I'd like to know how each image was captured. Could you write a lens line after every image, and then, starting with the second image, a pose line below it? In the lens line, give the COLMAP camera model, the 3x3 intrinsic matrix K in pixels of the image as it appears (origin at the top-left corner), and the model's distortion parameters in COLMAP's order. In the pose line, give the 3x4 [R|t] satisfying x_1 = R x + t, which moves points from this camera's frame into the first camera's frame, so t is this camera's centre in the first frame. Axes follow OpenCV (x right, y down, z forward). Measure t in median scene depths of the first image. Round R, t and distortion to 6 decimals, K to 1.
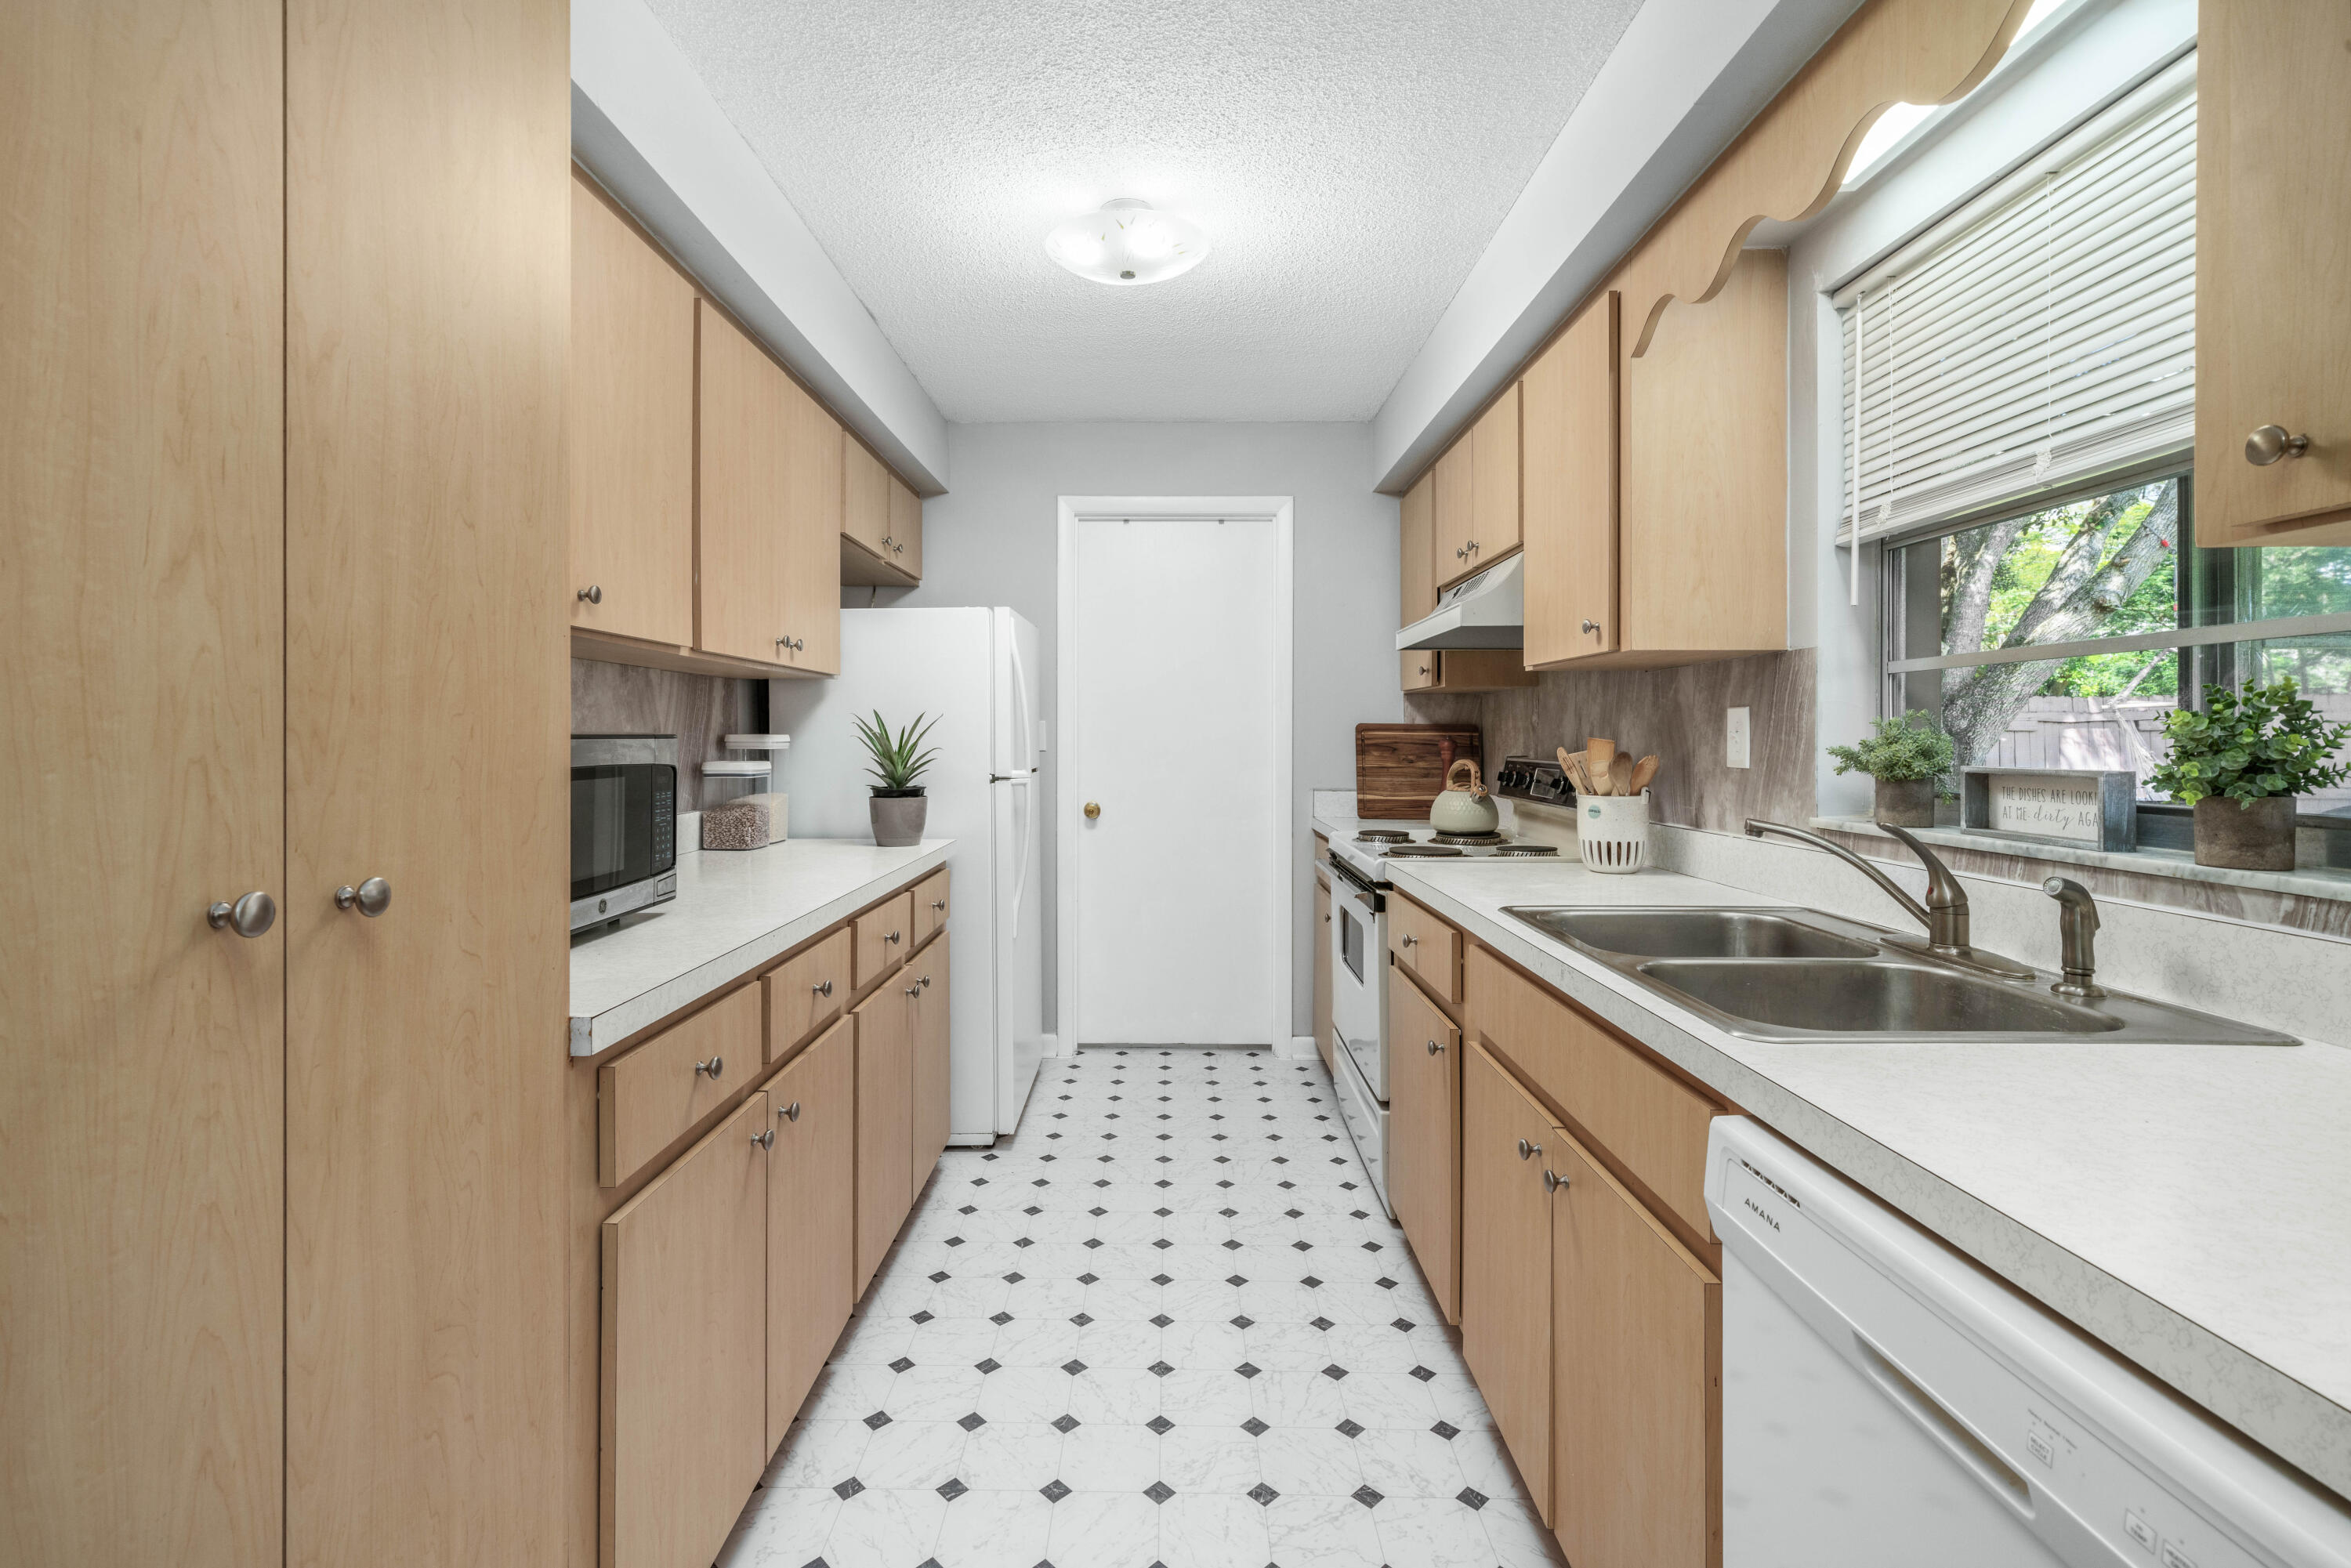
lens RADIAL K [[1046.1, 0, 1177.1], [0, 1046.1, 744.9], [0, 0, 1]] dist [-0.000379, -0.000127]
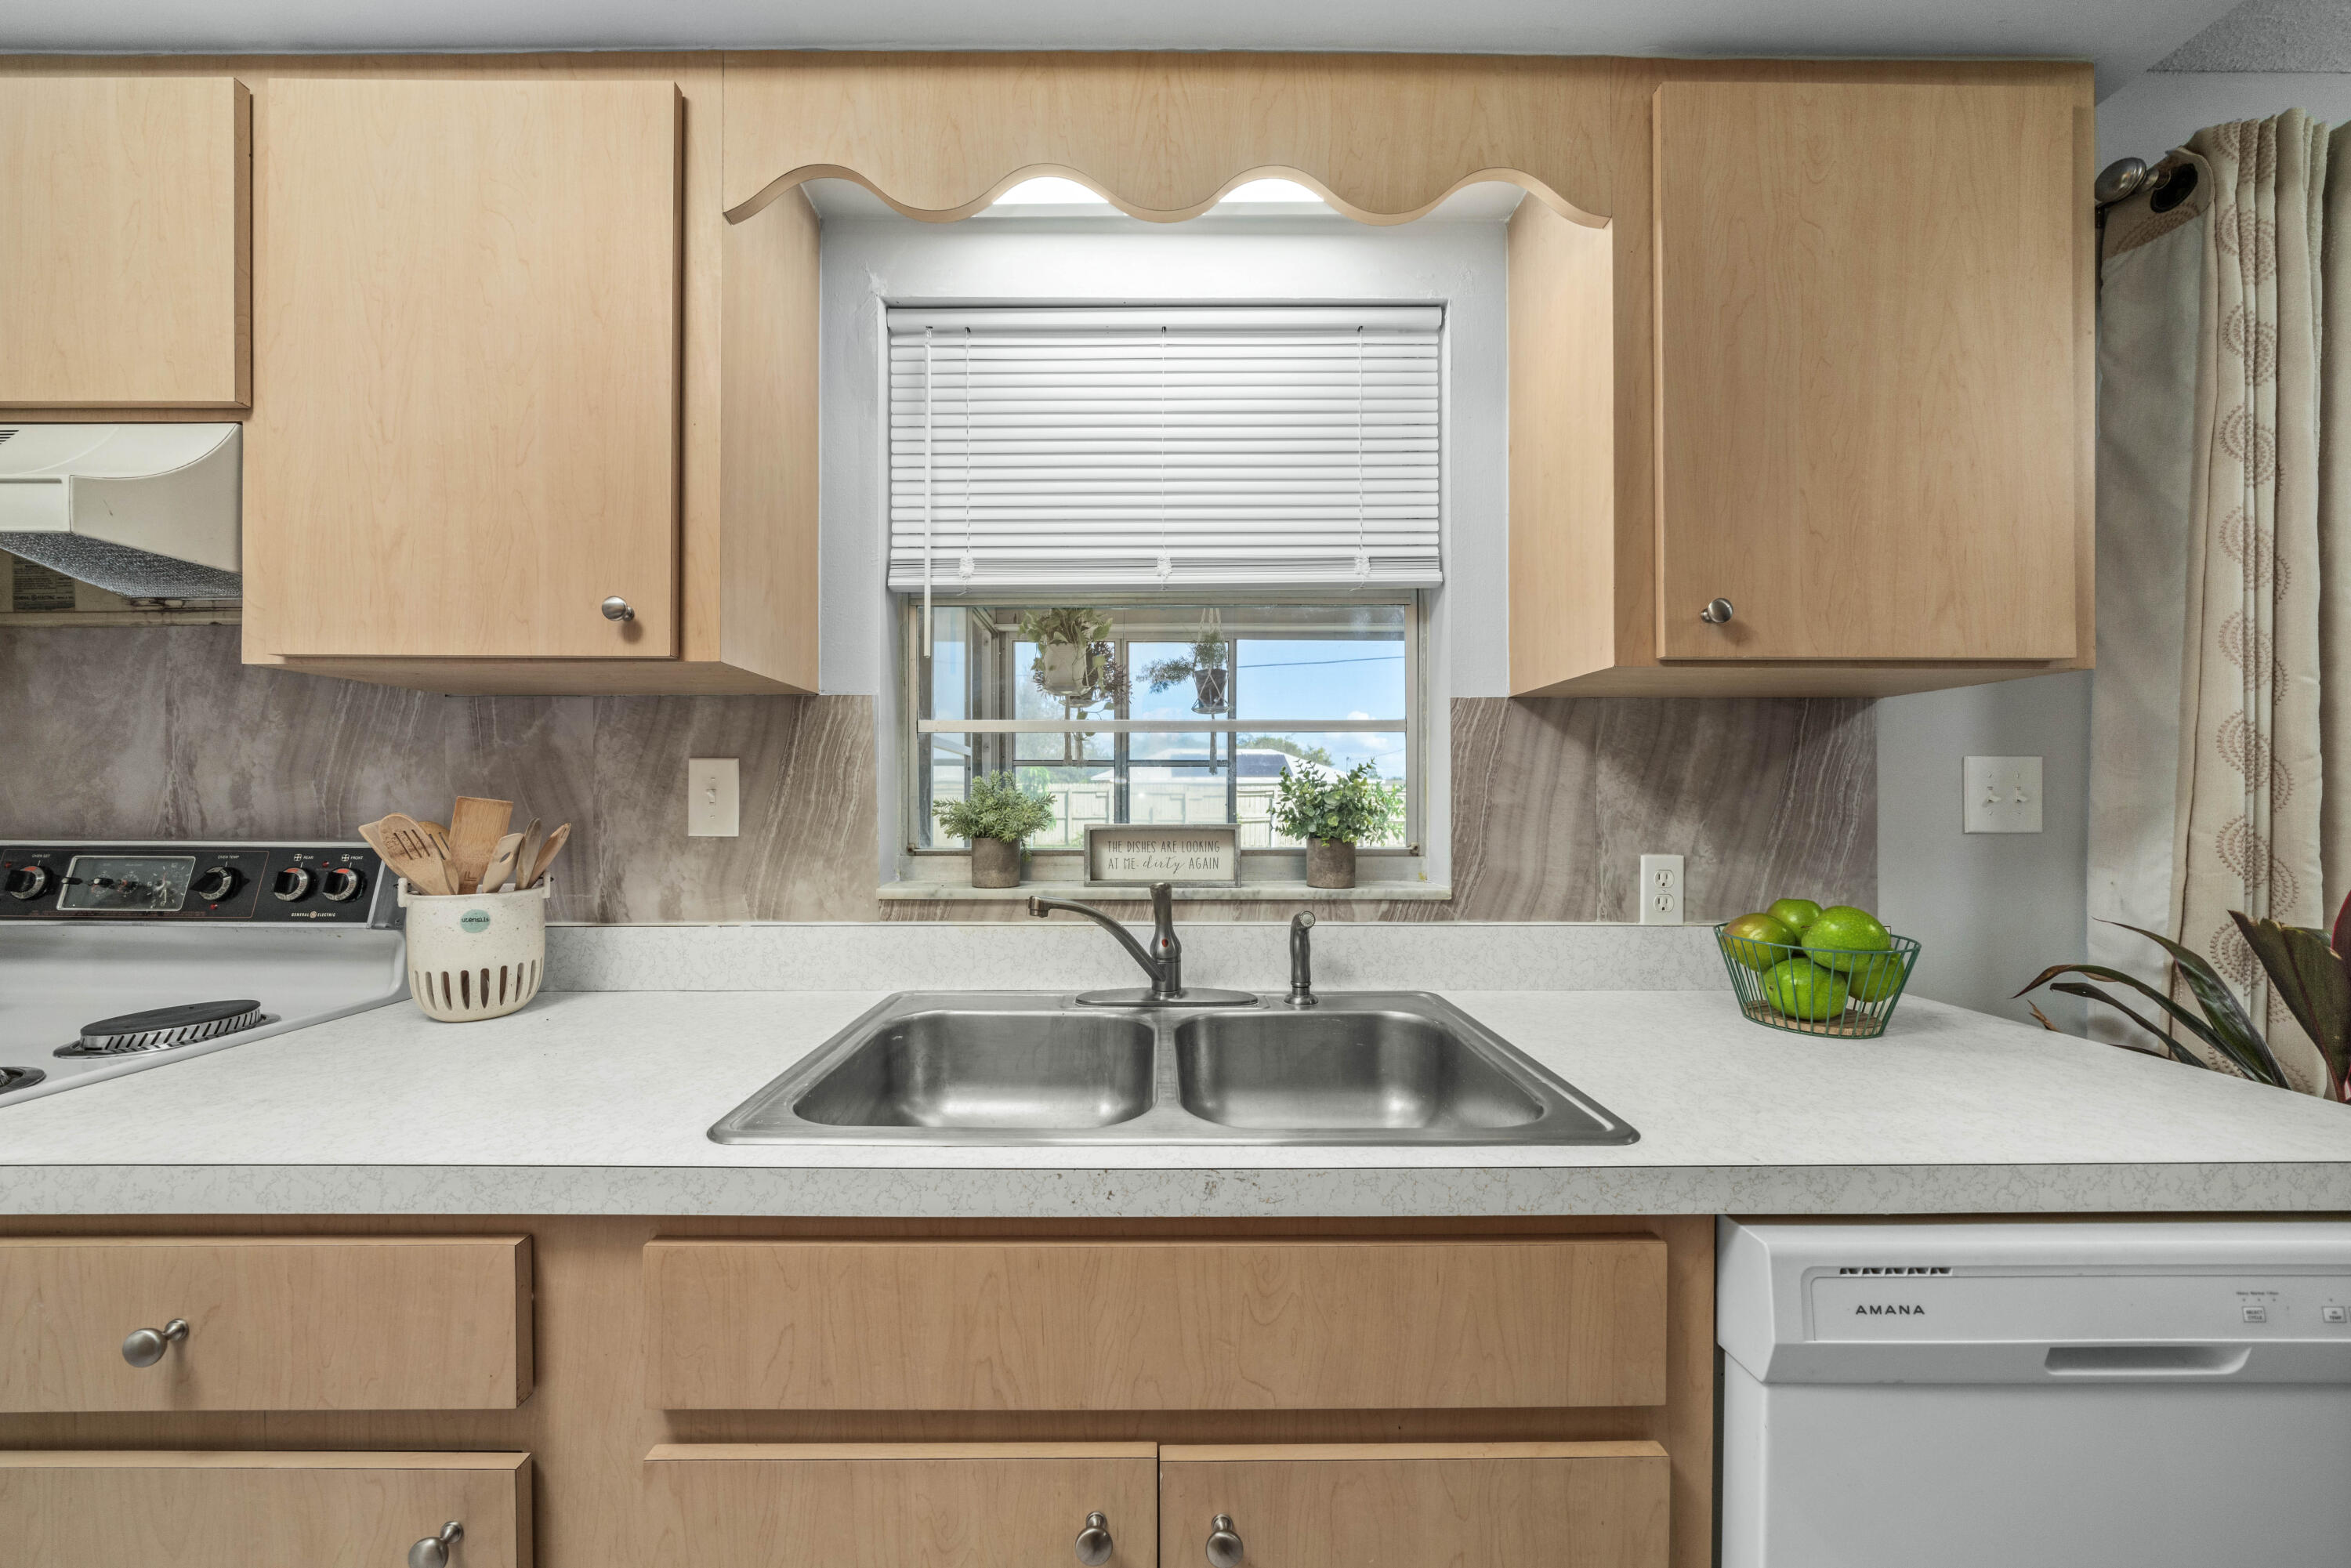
lens RADIAL K [[810.4, 0, 1169.6], [0, 810.4, 799.3], [0, 0, 1]] dist [-0.004357, 0.000203]
pose [[0.002585, 0.001818, 0.999995, -0.072355], [0.006281, 0.999979, -0.001835, -0.002763], [-0.999977, 0.006286, 0.002574, 0.754773]]
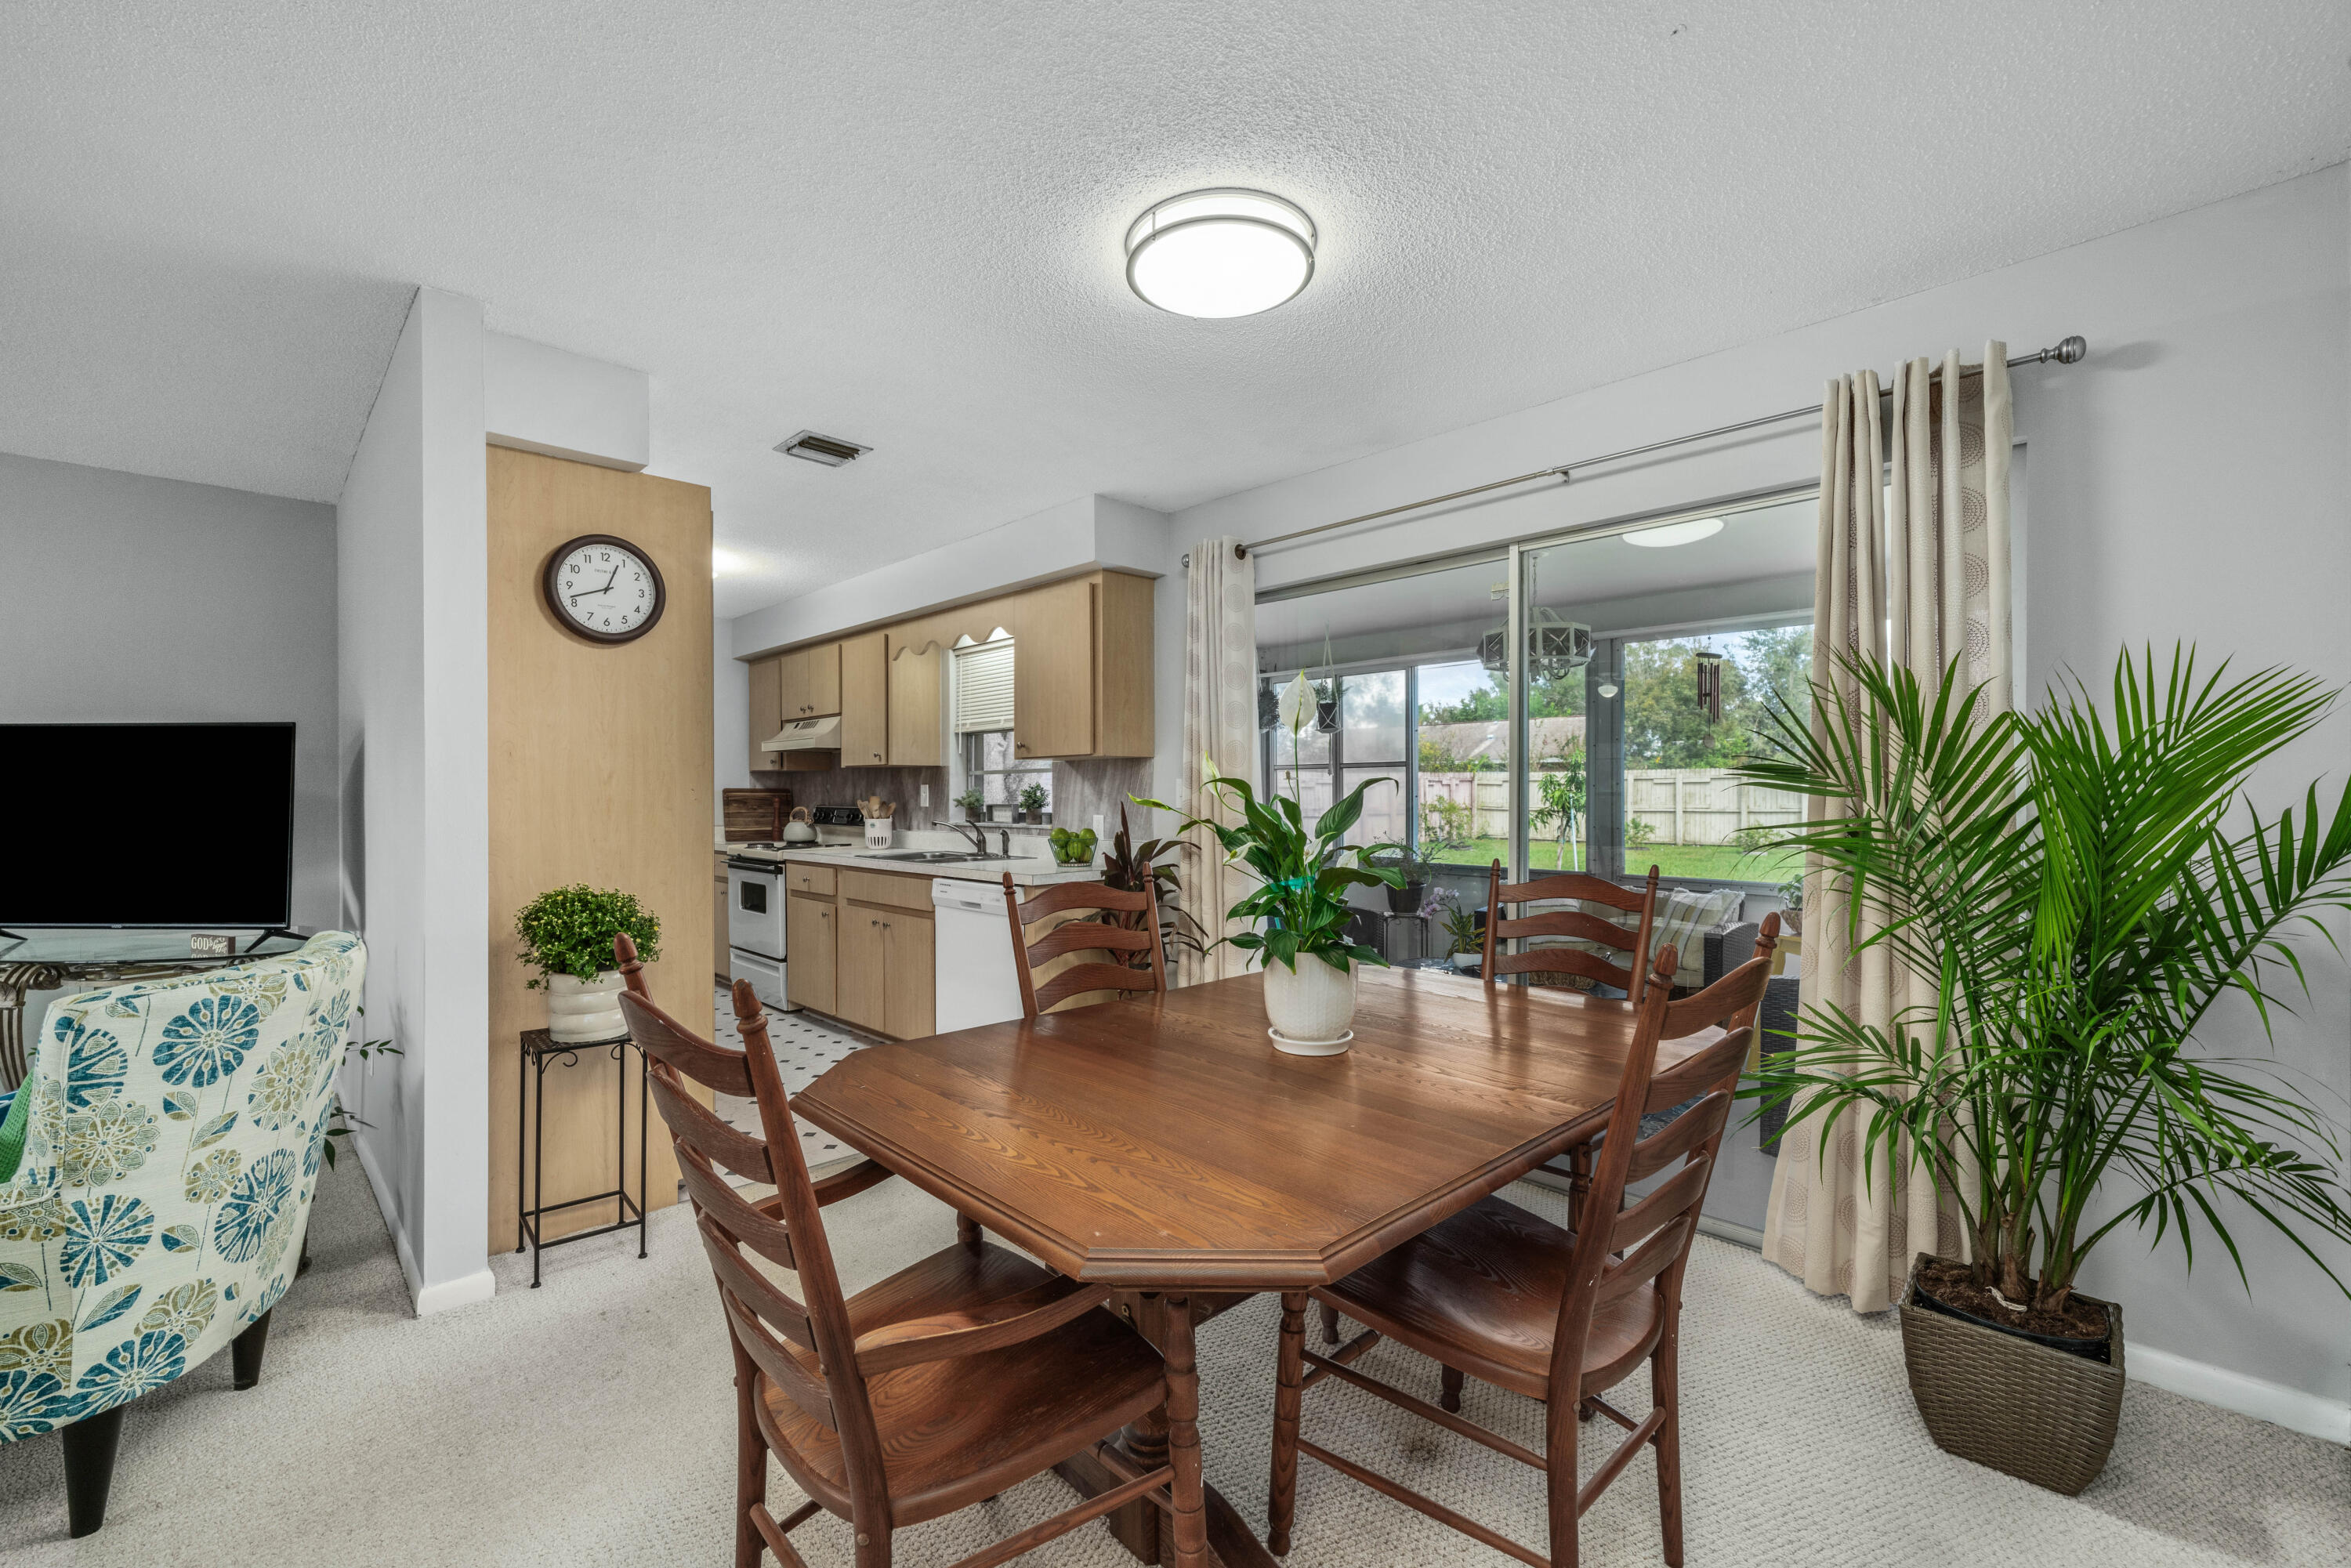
lens RADIAL K [[1012.1, 0, 1175.5], [0, 1012.1, 784.0], [0, 0, 1]] dist [0.000572, -0.000023]
pose [[0.714315, 0.006577, 0.699793, -0.980768], [0.006787, 0.999844, -0.016324, 0.011334], [-0.699791, 0.016410, 0.714159, -1.564421]]
